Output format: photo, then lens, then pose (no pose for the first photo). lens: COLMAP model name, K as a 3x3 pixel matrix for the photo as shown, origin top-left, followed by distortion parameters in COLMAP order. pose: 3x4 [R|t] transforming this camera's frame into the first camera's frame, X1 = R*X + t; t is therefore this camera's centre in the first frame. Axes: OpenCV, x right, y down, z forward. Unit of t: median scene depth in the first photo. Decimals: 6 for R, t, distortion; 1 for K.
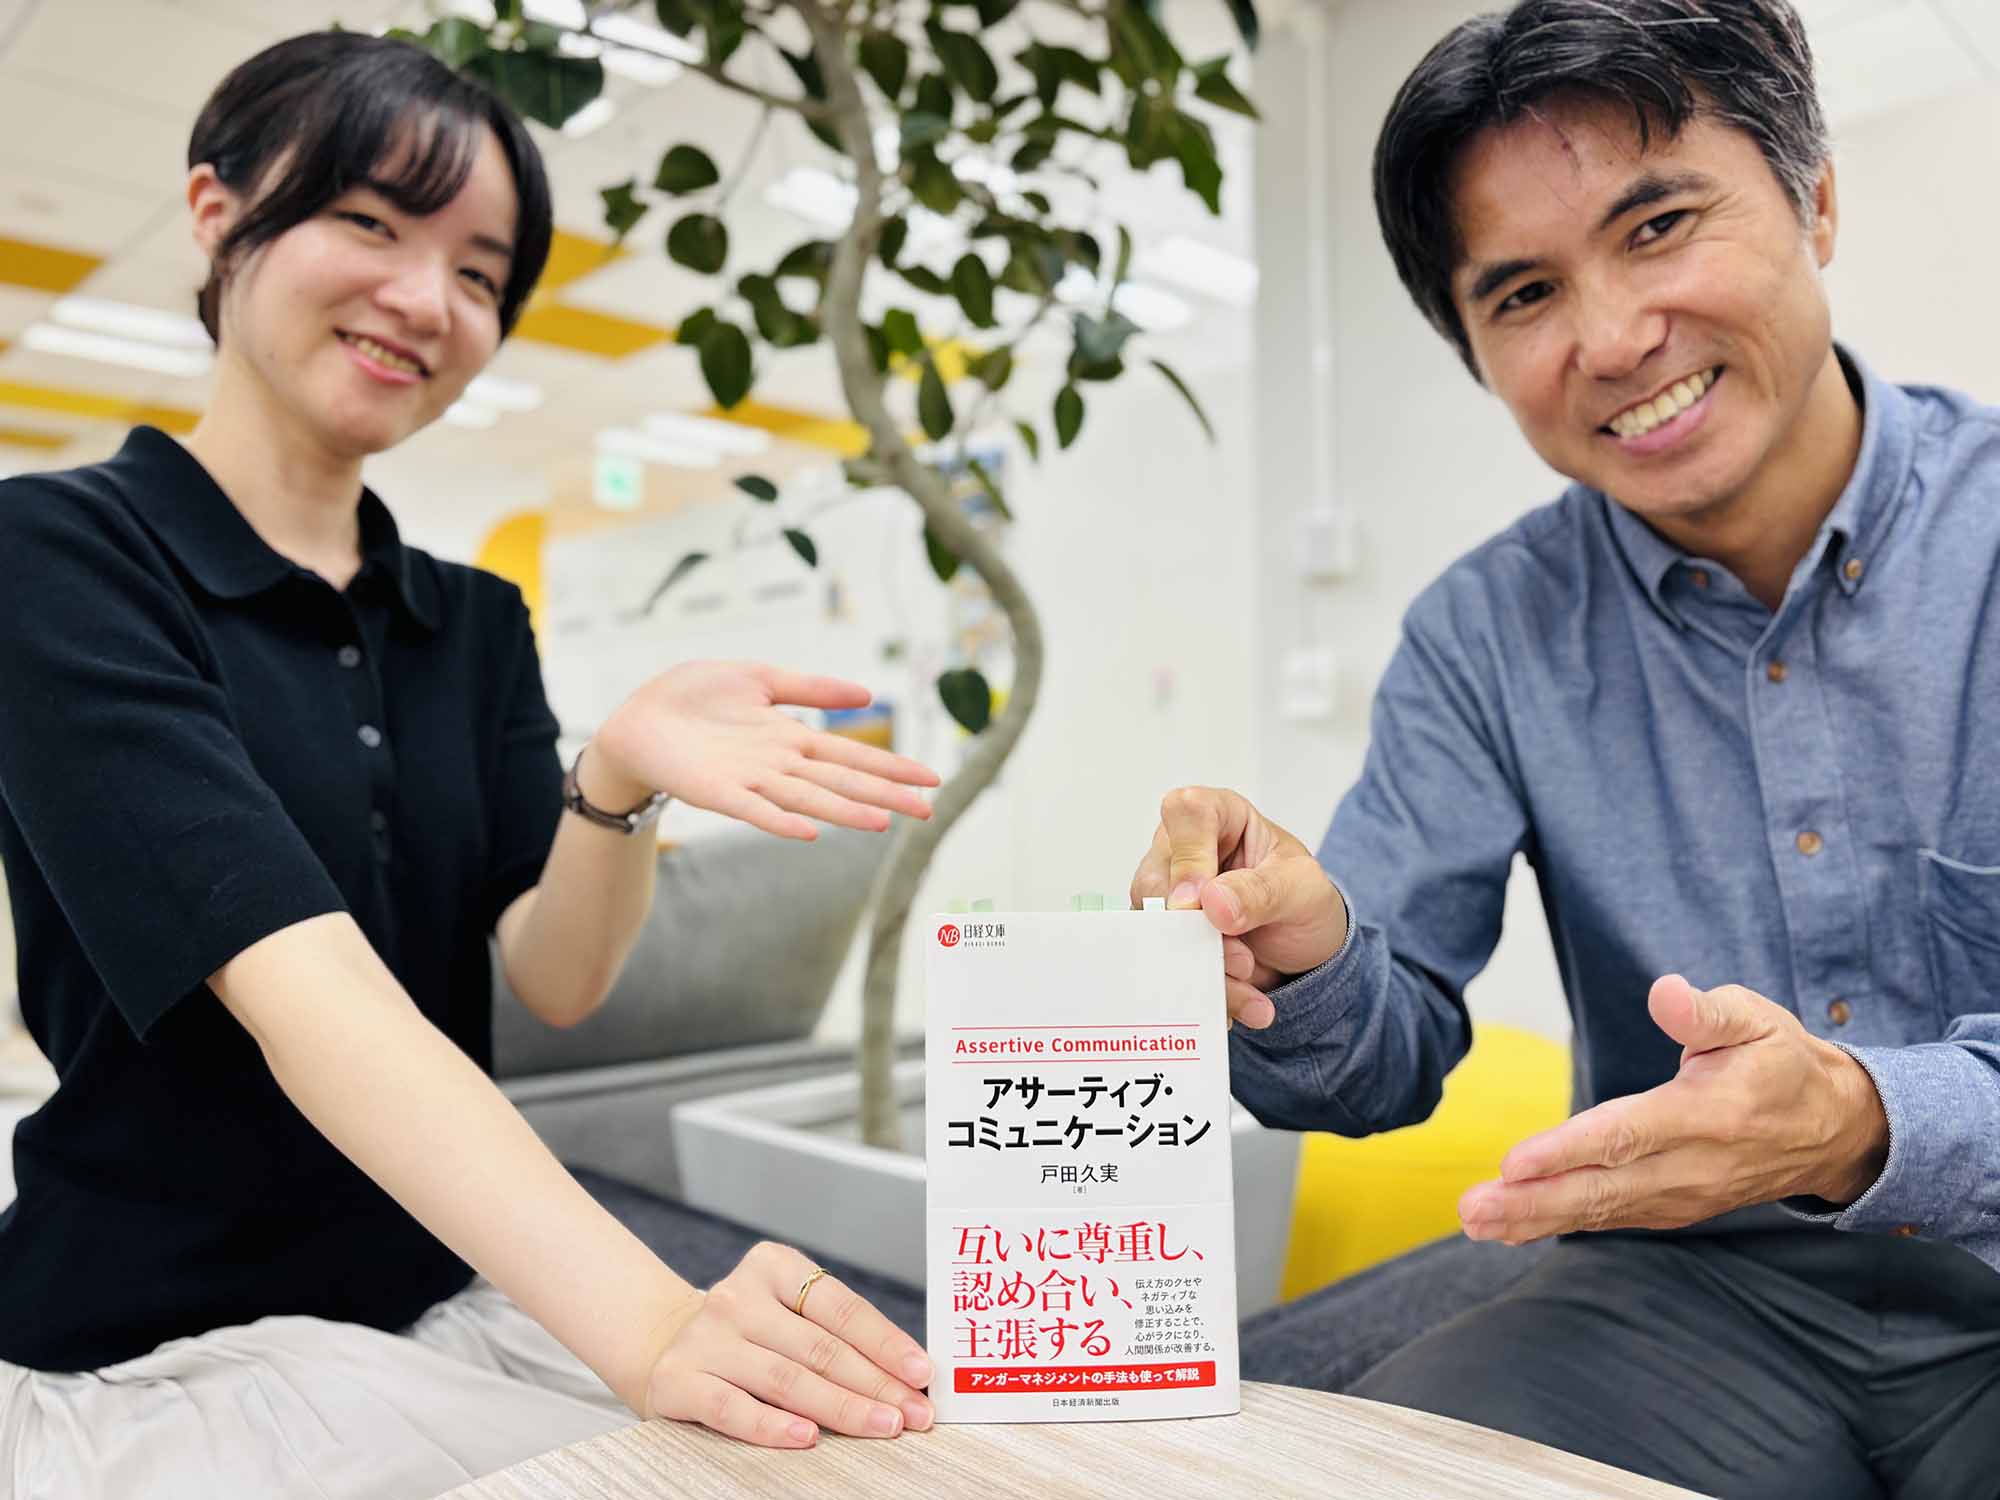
lens RADIAL K [[1496.0, 0, 1002.8], [0, 1496.0, 765.5], [0, 0, 1]] dist [0.004379, -0.024493]
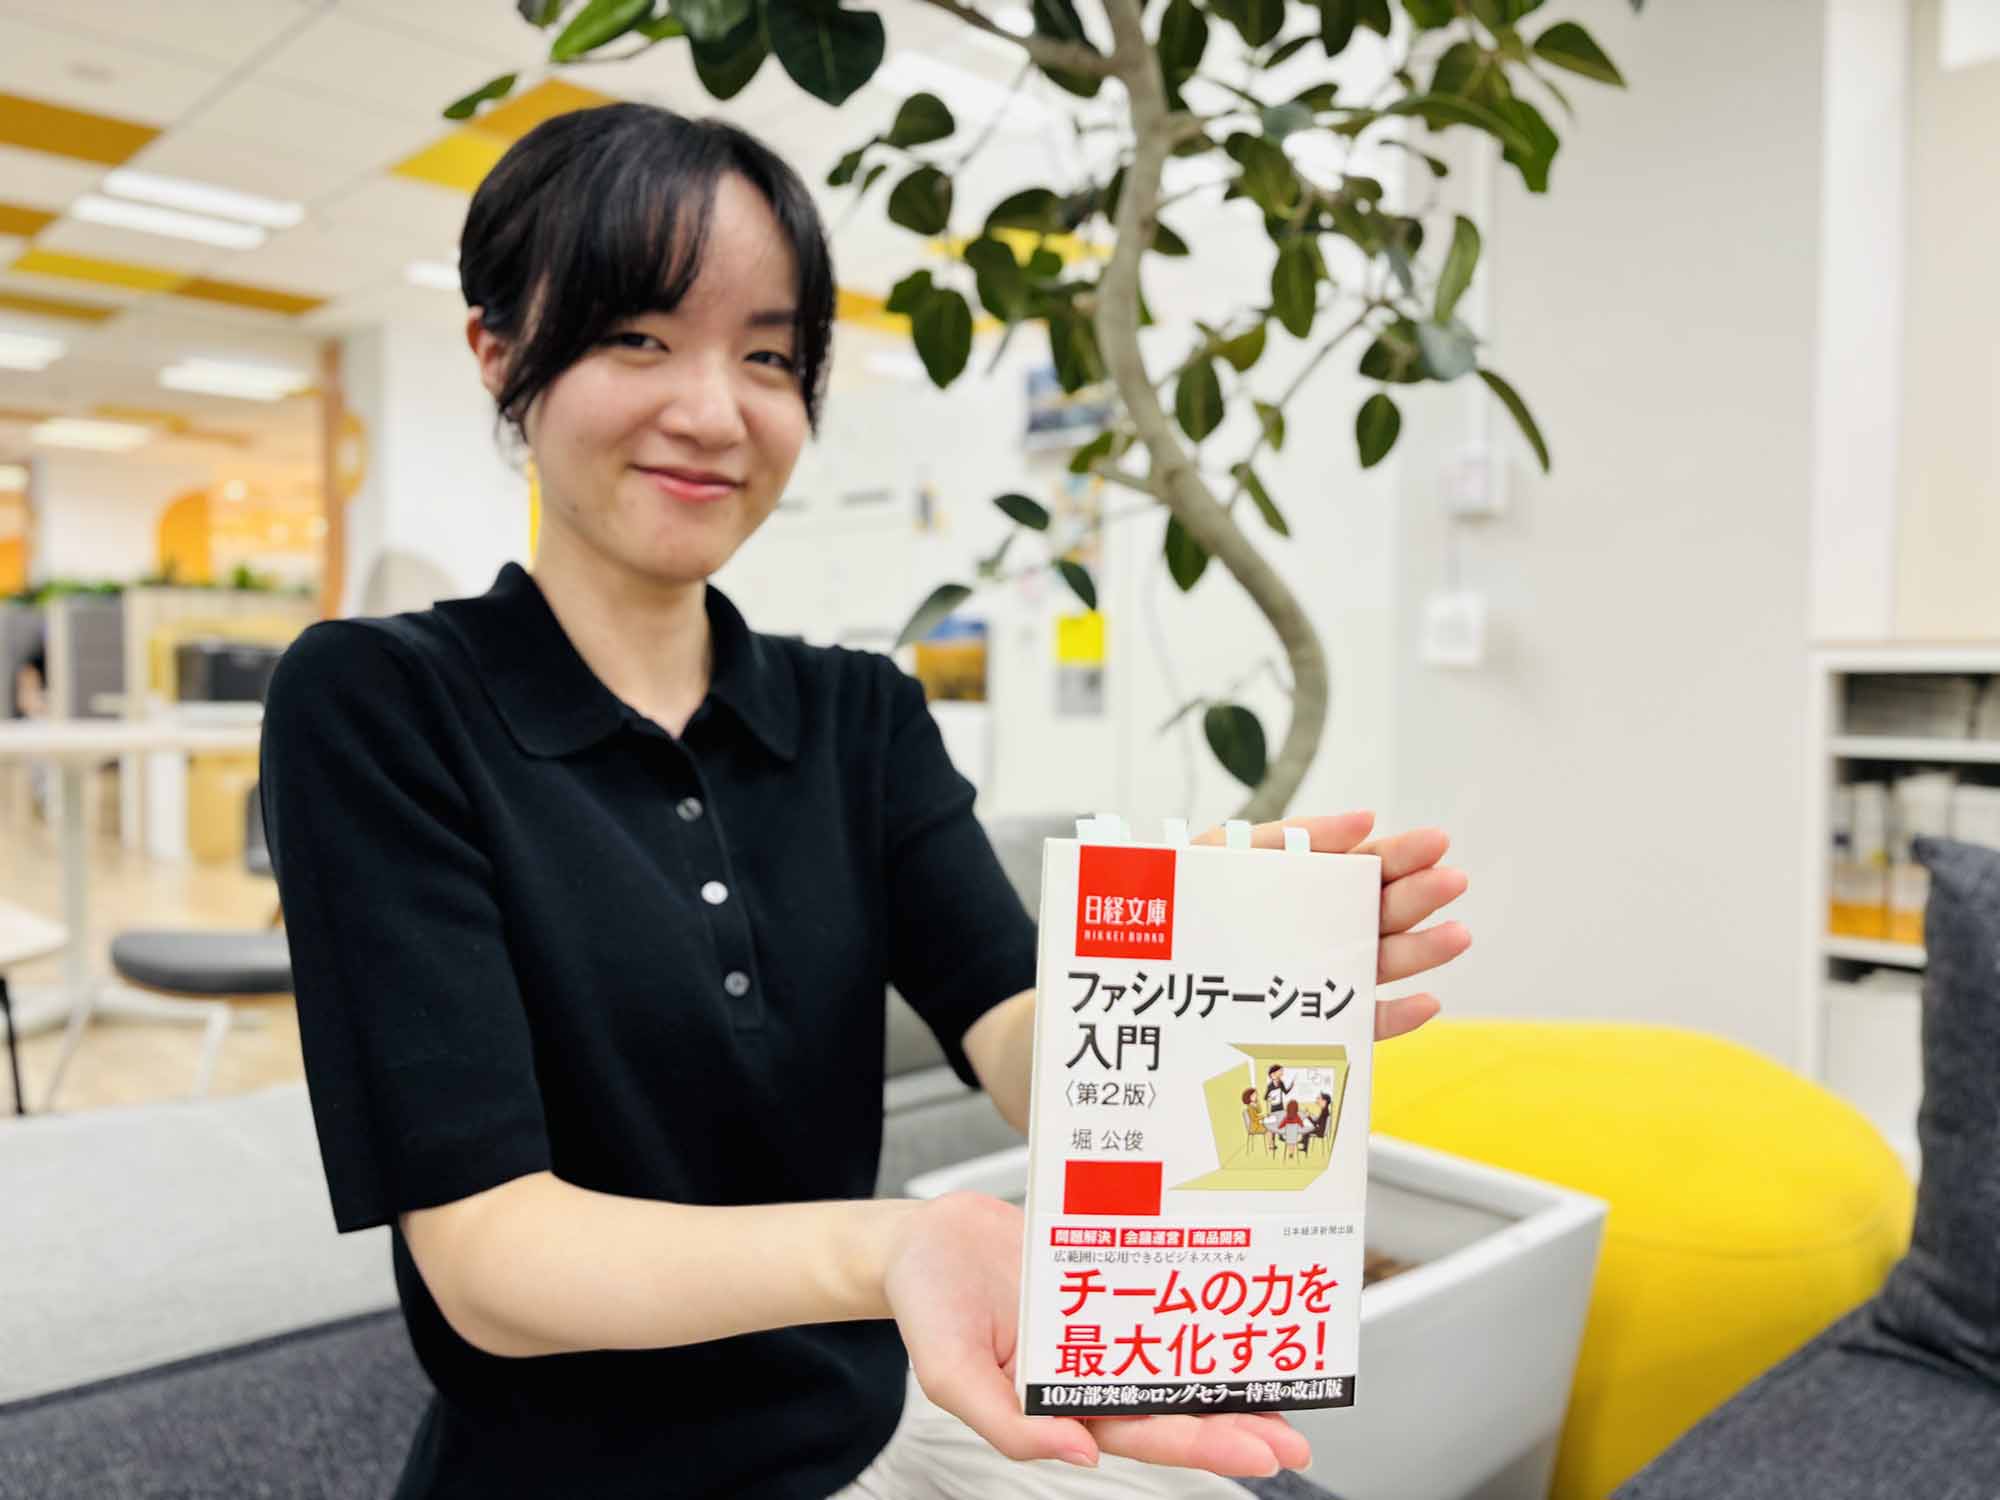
lens RADIAL K [[1496.0, 0, 1020.1], [0, 1496.0, 797.6], [0, 0, 1]] dist [0.004379, -0.024493]
pose [[0.999732, 0.018937, -0.013297, -0.130714], [-0.017481, 0.994613, 0.102174, -0.091933], [0.015161, -0.101914, 0.994678, 0.087895]]
